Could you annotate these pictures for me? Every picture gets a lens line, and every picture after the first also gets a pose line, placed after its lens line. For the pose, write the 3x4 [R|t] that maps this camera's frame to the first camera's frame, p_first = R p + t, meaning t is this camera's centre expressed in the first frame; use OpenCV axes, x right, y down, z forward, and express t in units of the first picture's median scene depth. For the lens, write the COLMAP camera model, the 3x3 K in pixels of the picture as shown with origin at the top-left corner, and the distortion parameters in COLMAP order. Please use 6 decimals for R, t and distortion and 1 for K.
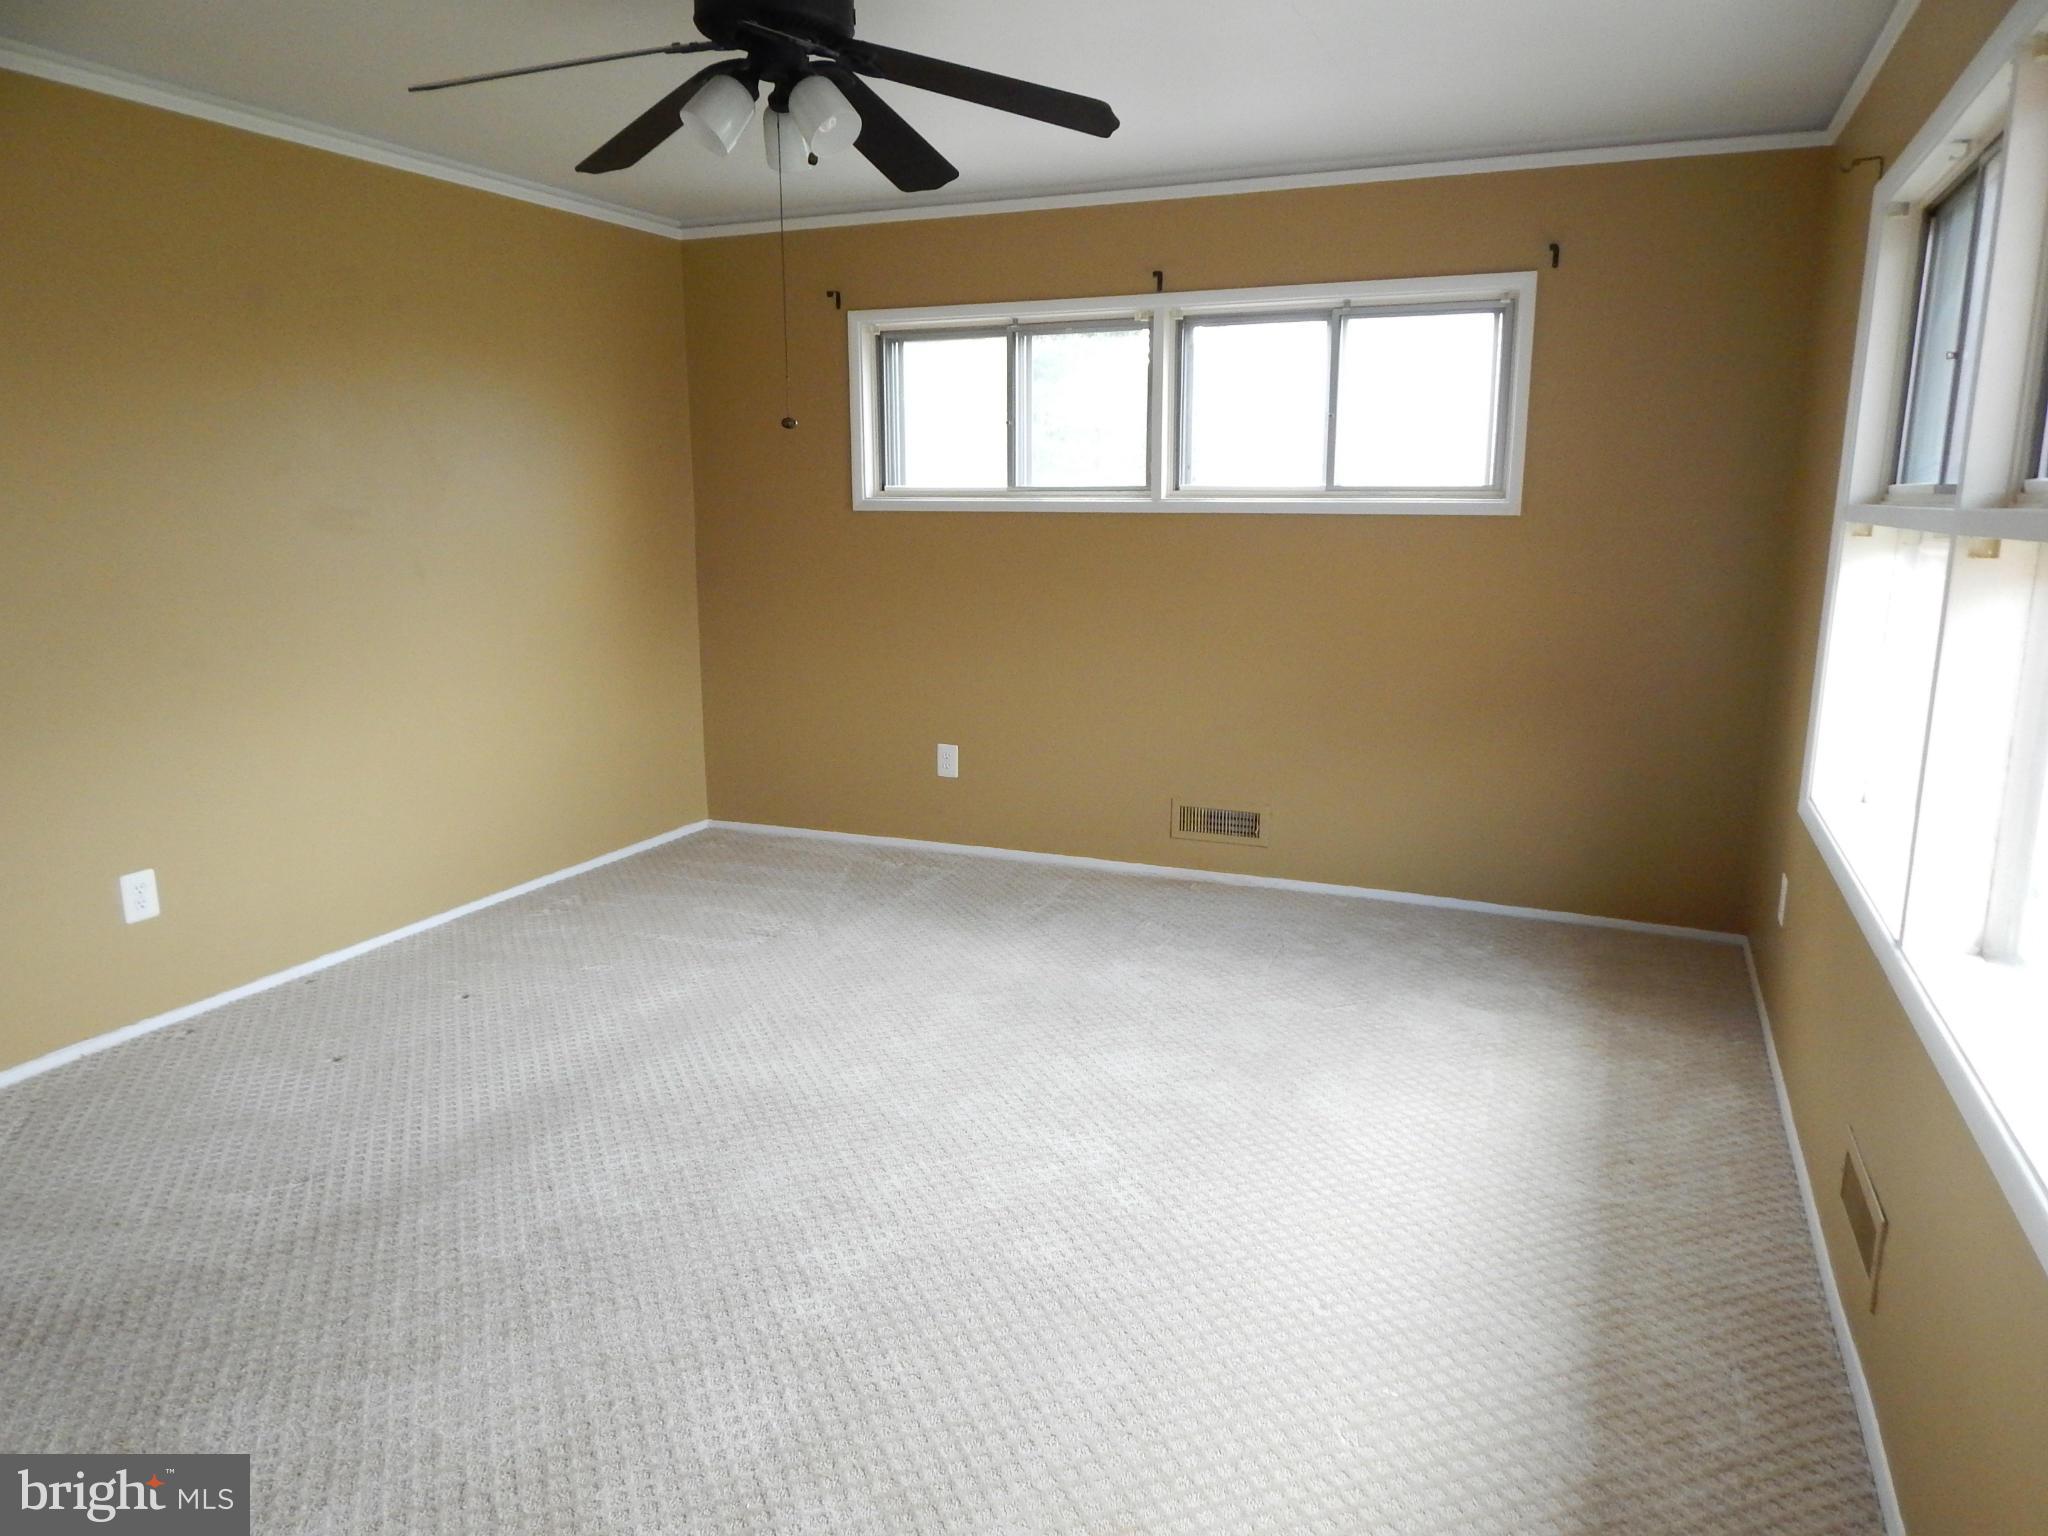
lens RADIAL K [[1396.2, 0, 1022.7], [0, 1396.2, 739.6], [0, 0, 1]] dist [0.028686, 0.000061]
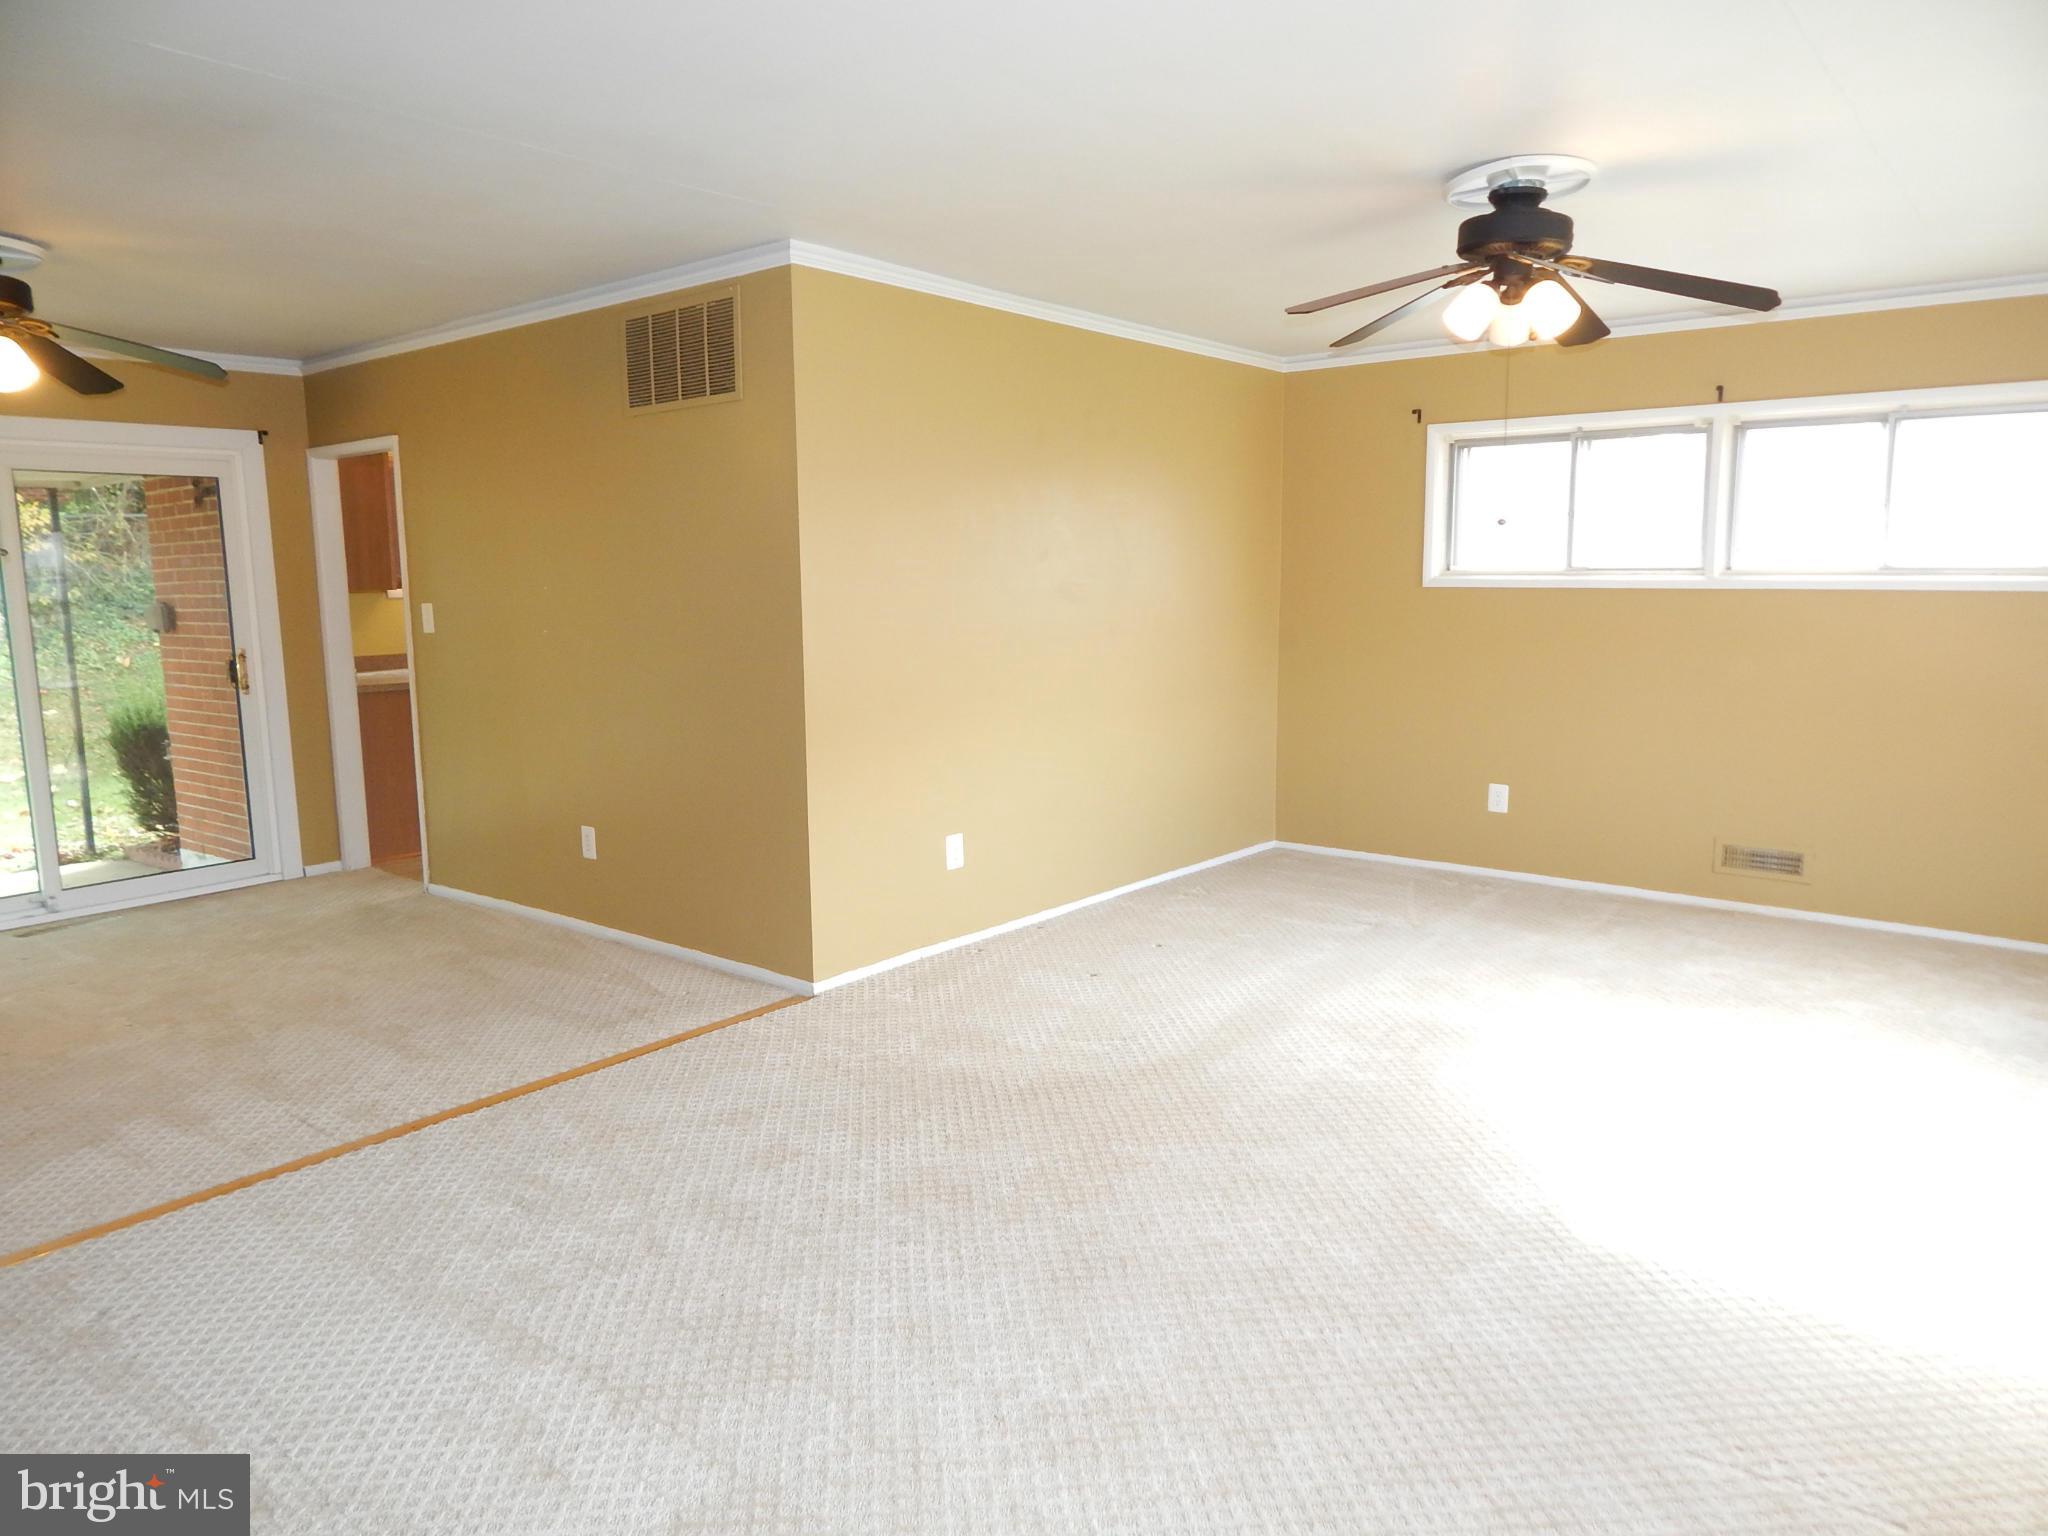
lens RADIAL K [[1351.7, 0, 1026.3], [0, 1351.7, 742.7], [0, 0, 1]] dist [0.002208, -0.004991]
pose [[0.961076, 0.035340, -0.274014, -0.139690], [-0.049861, 0.997687, -0.046208, 0.045537], [0.271747, 0.058072, 0.960615, -0.227580]]
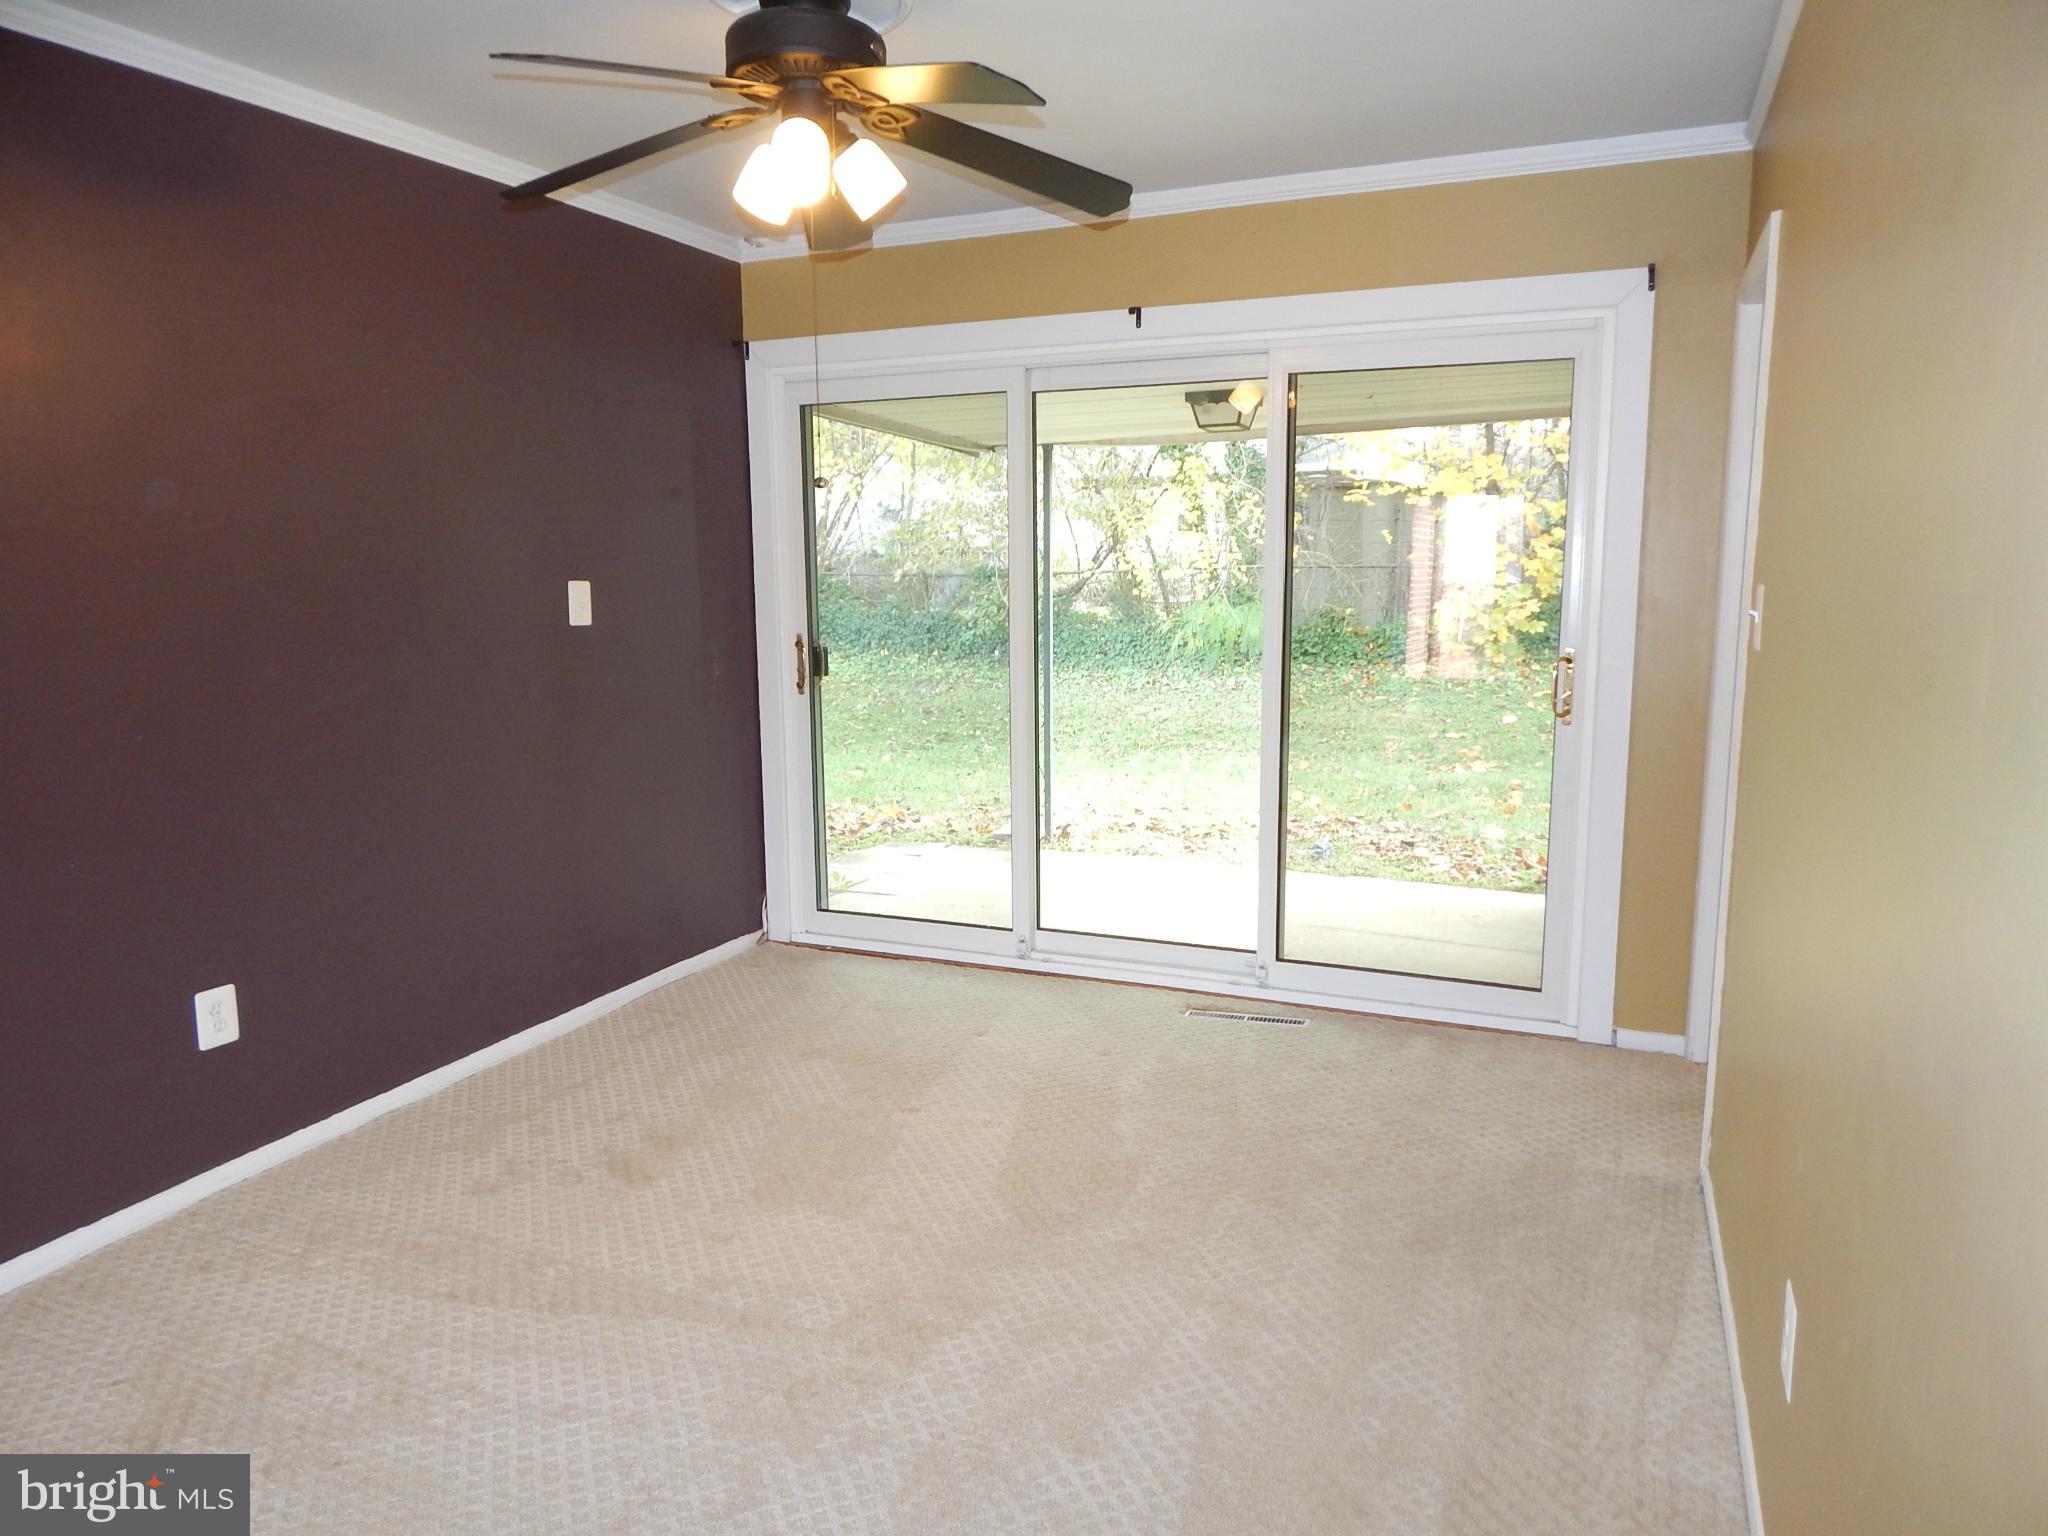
lens RADIAL K [[1362.5, 0, 1026.2], [0, 1362.5, 748.0], [0, 0, 1]] dist [0.031737, -0.018147]
pose [[0.015102, 0.160384, -0.986939, -0.448096], [-0.181747, 0.971049, 0.155020, -0.080960], [0.983229, 0.177032, 0.043815, 0.497675]]
